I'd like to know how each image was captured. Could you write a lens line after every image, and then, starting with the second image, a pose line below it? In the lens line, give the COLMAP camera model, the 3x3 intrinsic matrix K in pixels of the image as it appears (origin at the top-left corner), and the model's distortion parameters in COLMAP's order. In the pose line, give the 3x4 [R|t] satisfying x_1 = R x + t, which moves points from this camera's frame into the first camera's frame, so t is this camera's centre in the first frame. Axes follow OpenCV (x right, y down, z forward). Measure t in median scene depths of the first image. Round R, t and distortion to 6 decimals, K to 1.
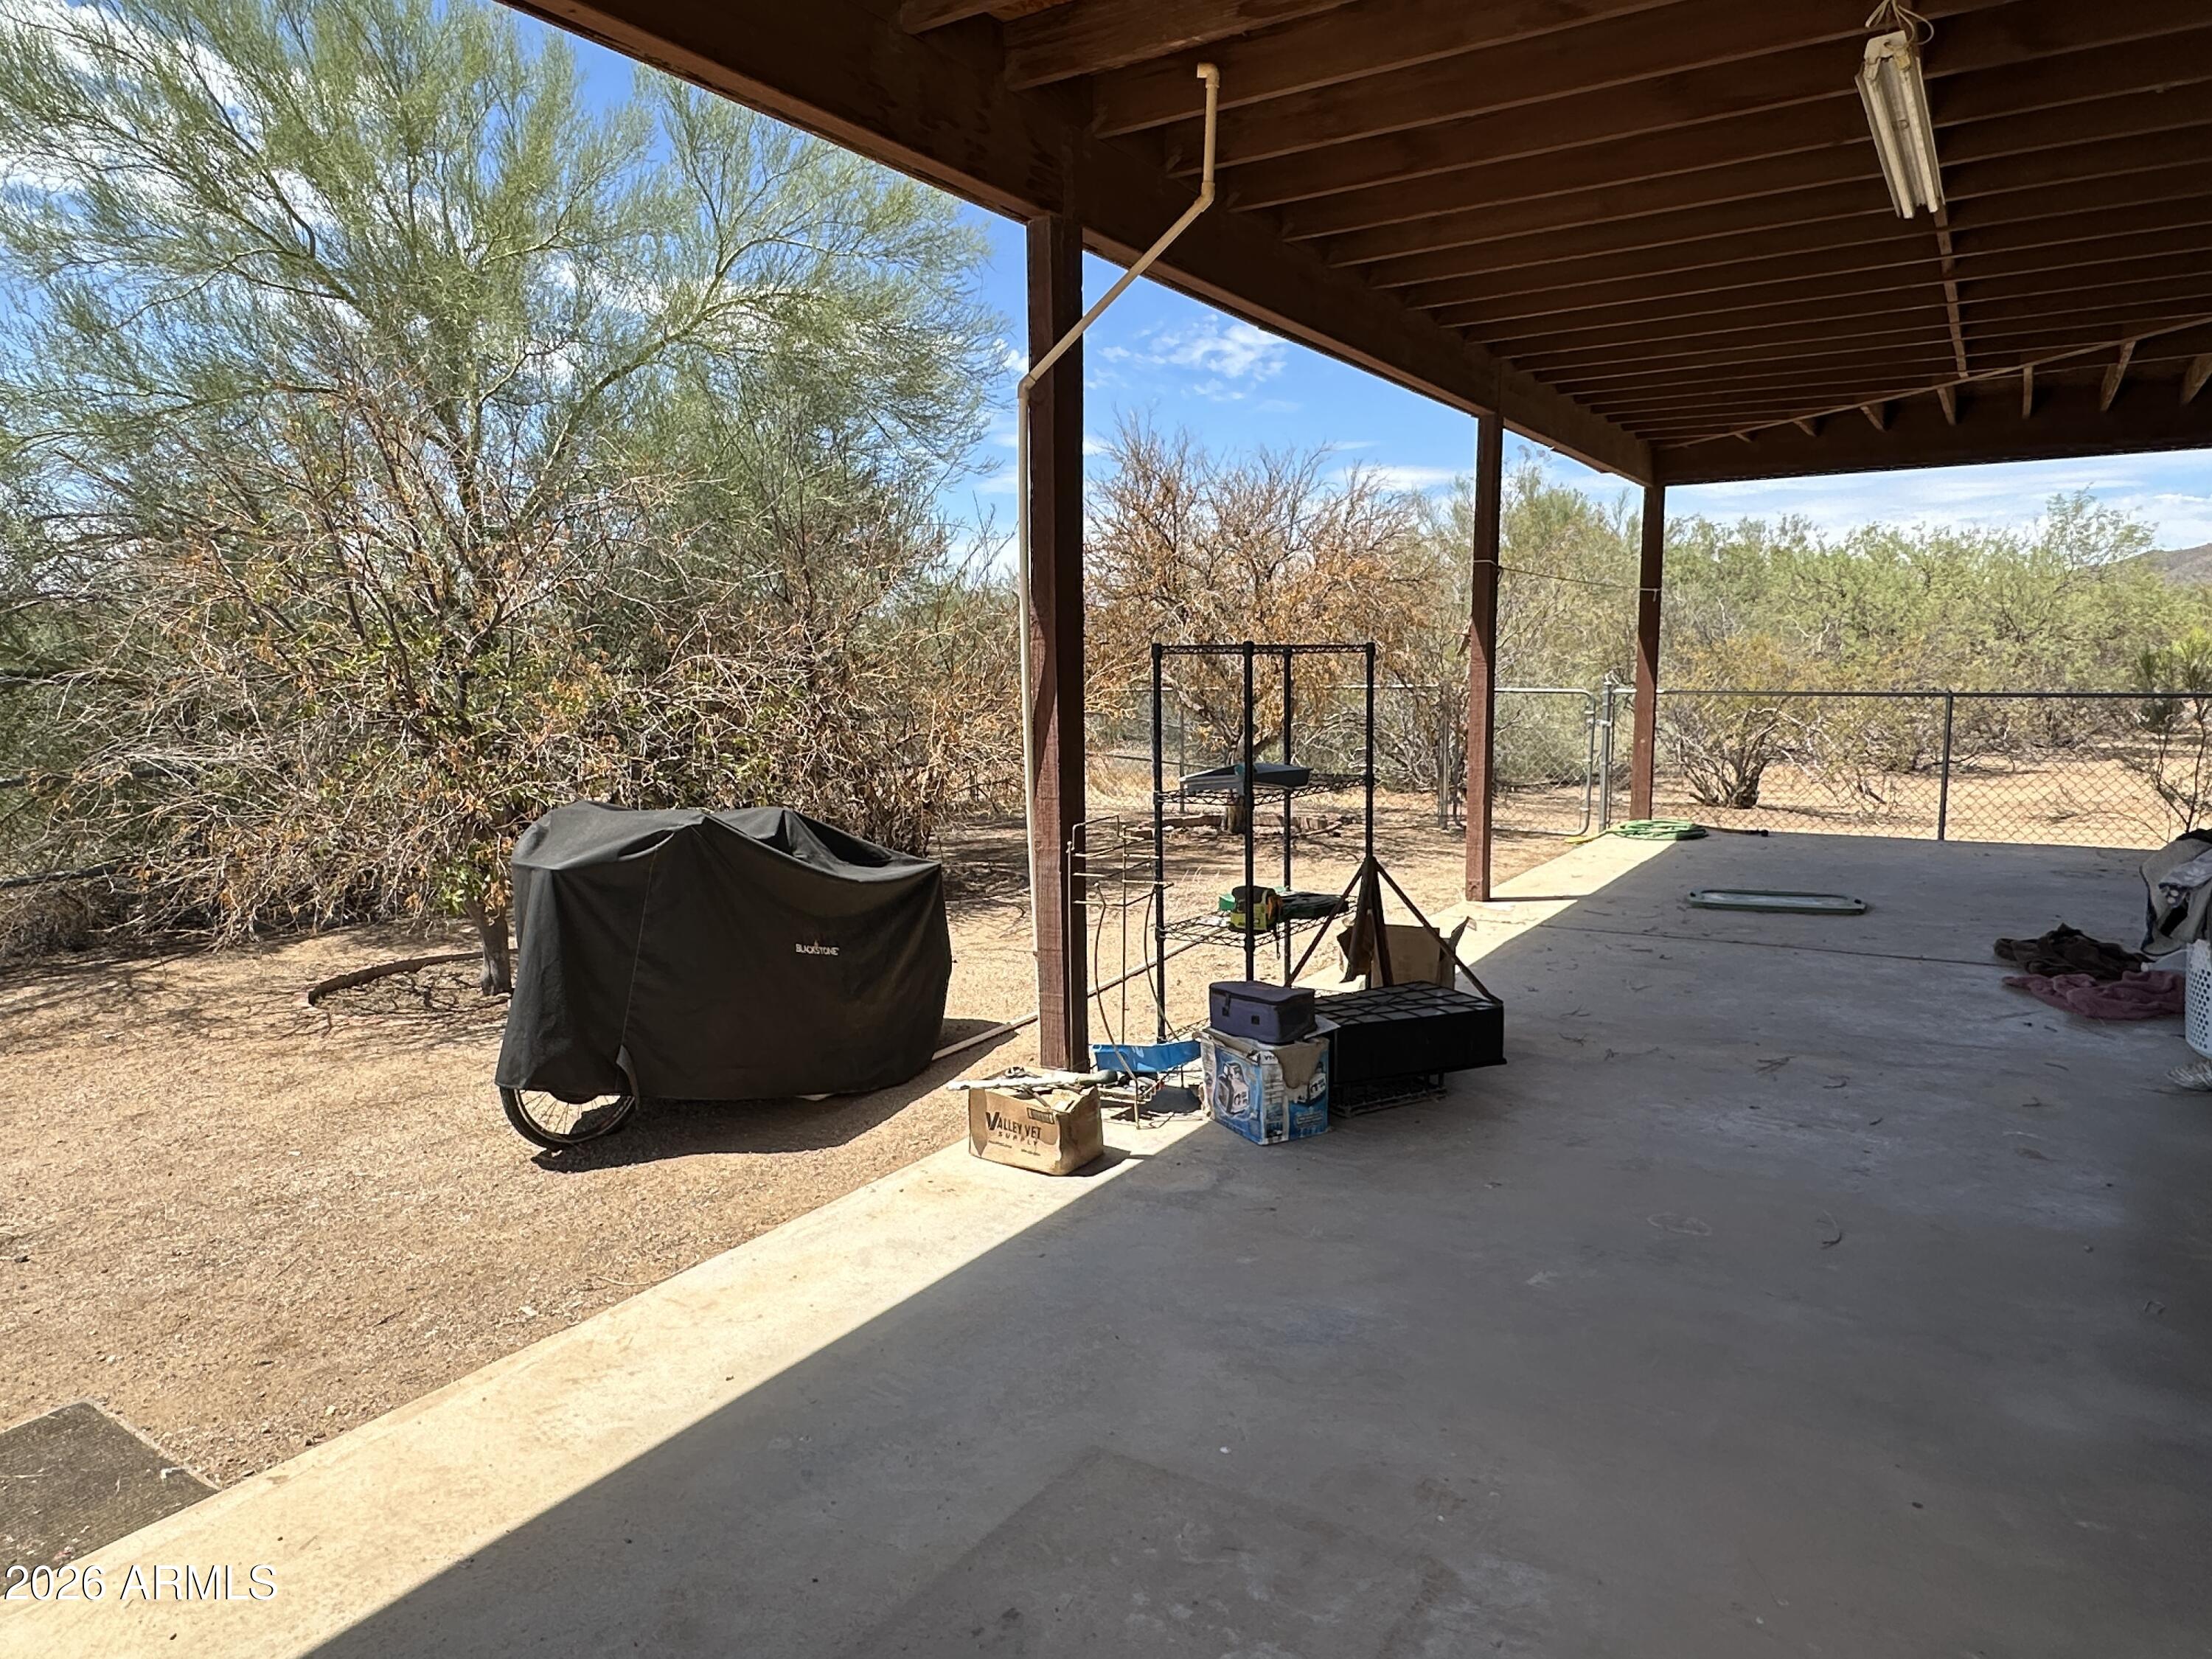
lens RADIAL K [[1378.5, 0, 1106.4], [0, 1378.5, 843.0], [0, 0, 1]] dist [-0.015581, 0.004869]
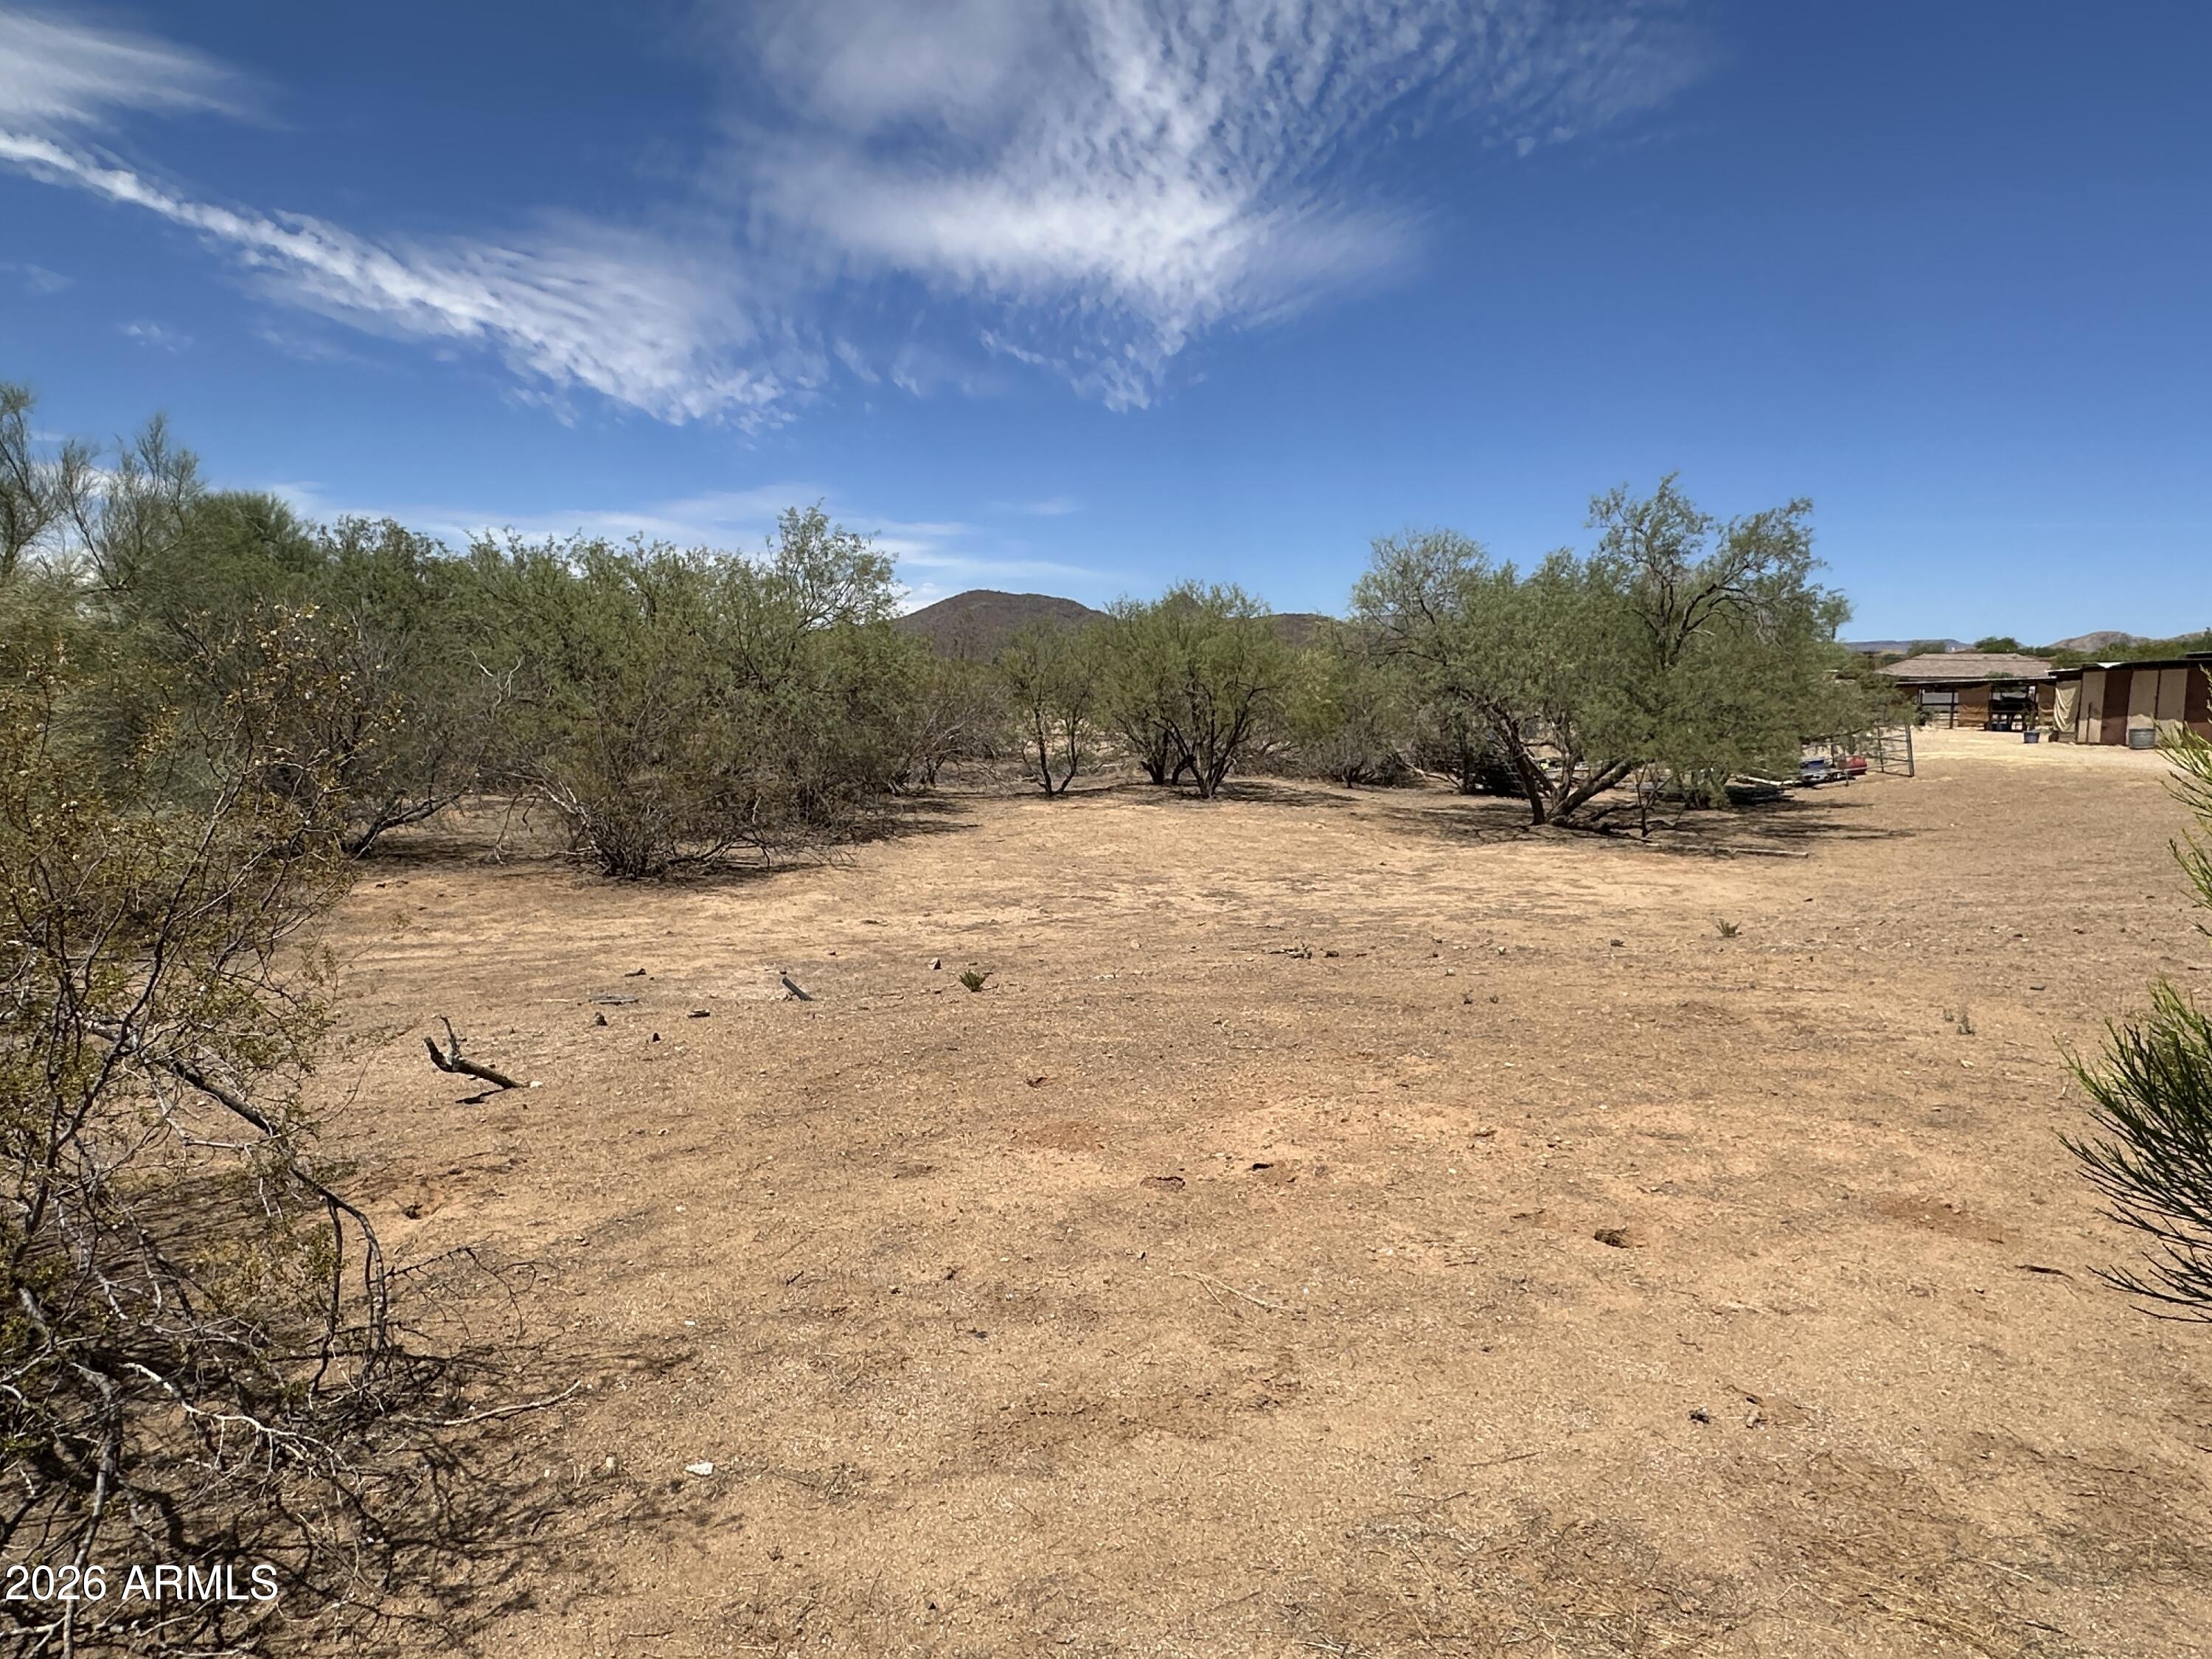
lens RADIAL K [[1378.5, 0, 1106.9], [0, 1378.5, 848.9], [0, 0, 1]] dist [-0.015581, 0.004869]
pose [[0.675101, -0.055558, 0.735630, 0.210830], [0.075930, 0.997097, 0.005623, -0.045594], [-0.733808, 0.052061, 0.677360, 0.319866]]
